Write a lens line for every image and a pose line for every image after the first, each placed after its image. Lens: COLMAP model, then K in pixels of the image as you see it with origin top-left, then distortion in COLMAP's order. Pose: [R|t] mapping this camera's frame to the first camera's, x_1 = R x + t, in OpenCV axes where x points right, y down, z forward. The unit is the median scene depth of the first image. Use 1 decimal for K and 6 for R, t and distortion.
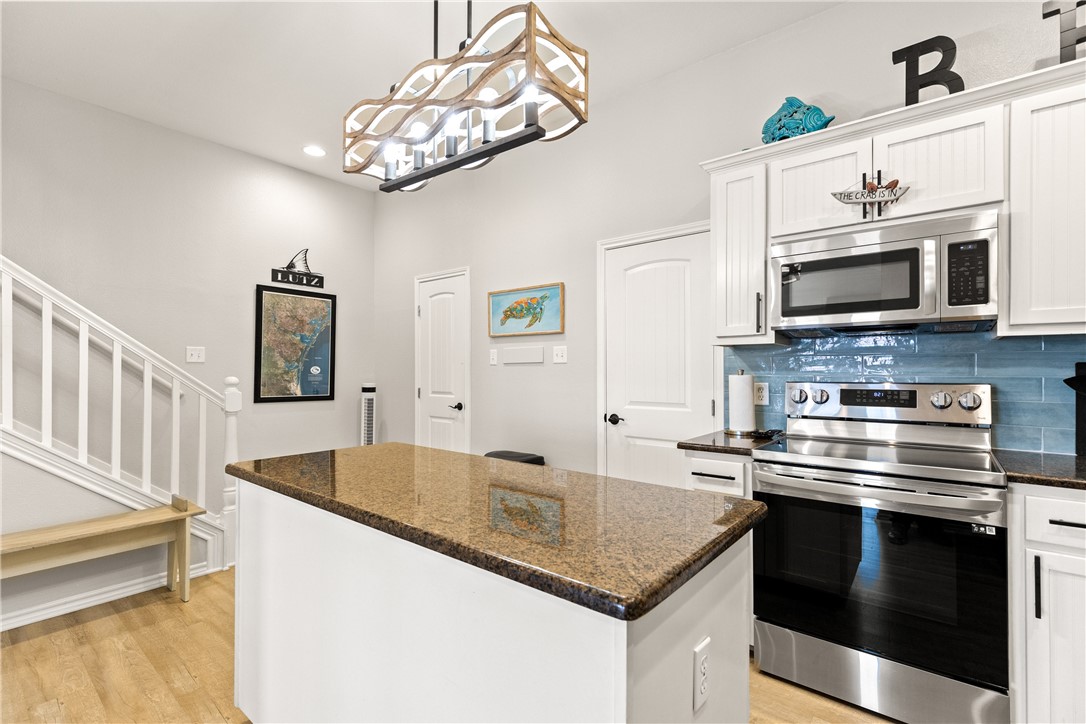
lens RADIAL K [[492.0, 0, 534.8], [0, 492.0, 369.8], [0, 0, 1]] dist [0.004177, -0.000001]
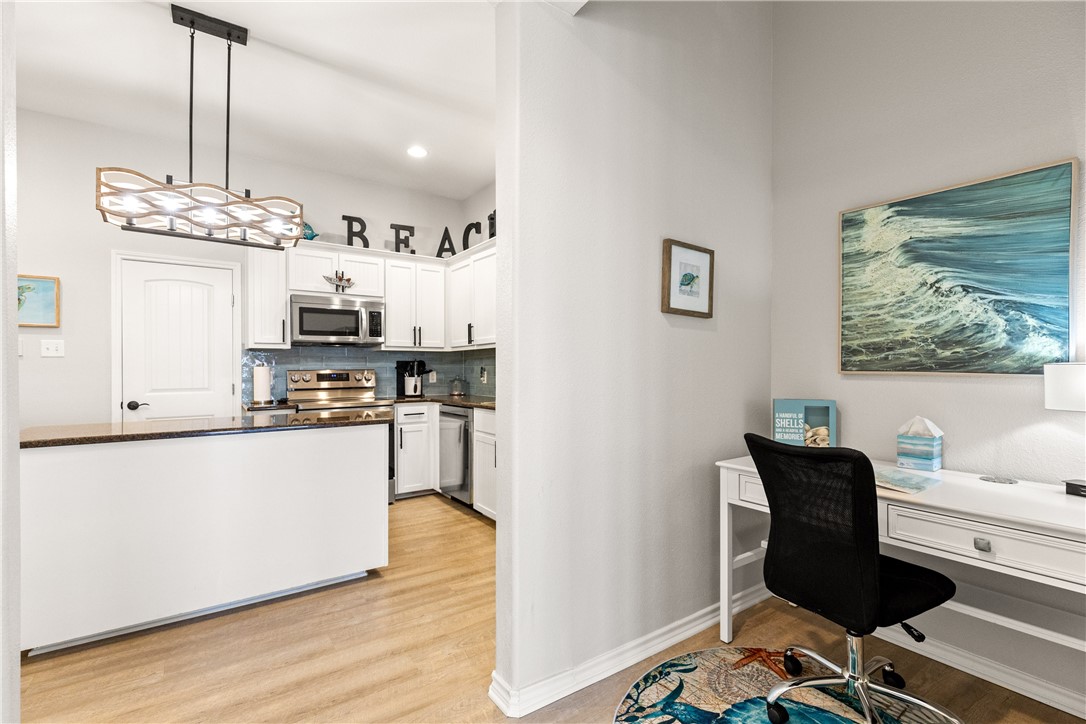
lens RADIAL K [[492.0, 0, 538.5], [0, 492.0, 363.4], [0, 0, 1]] dist [0.004177, -0.000001]
pose [[0.269687, 0.000970, 0.962948, -1.118966], [-0.000114, 1.000000, -0.000976, 0.002300], [-0.962948, 0.000153, 0.269687, -0.398105]]
